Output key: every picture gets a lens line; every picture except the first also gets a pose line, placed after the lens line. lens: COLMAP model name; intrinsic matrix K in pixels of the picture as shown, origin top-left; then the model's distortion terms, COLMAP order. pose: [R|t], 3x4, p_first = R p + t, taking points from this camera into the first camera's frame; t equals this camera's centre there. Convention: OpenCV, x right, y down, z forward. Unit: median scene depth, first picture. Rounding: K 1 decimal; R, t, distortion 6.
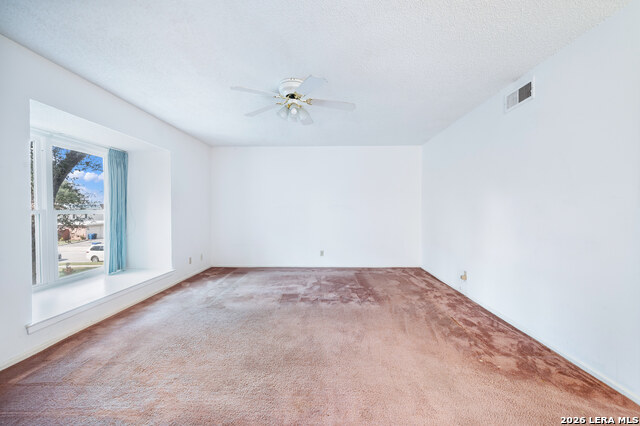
lens RADIAL K [[266.4, 0, 320.1], [0, 266.4, 210.9], [0, 0, 1]] dist [0.001479, -0.000204]
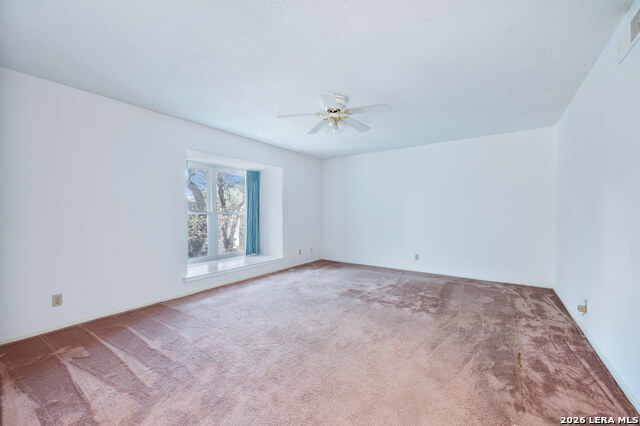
lens RADIAL K [[253.1, 0, 318.8], [0, 253.1, 211.5], [0, 0, 1]] dist [0.000614, -0.000123]
pose [[0.829254, -0.002618, -0.558866, 0.345982], [-0.001064, 0.999980, -0.006264, 0.001427], [0.558872, 0.005789, 0.829234, 0.067819]]
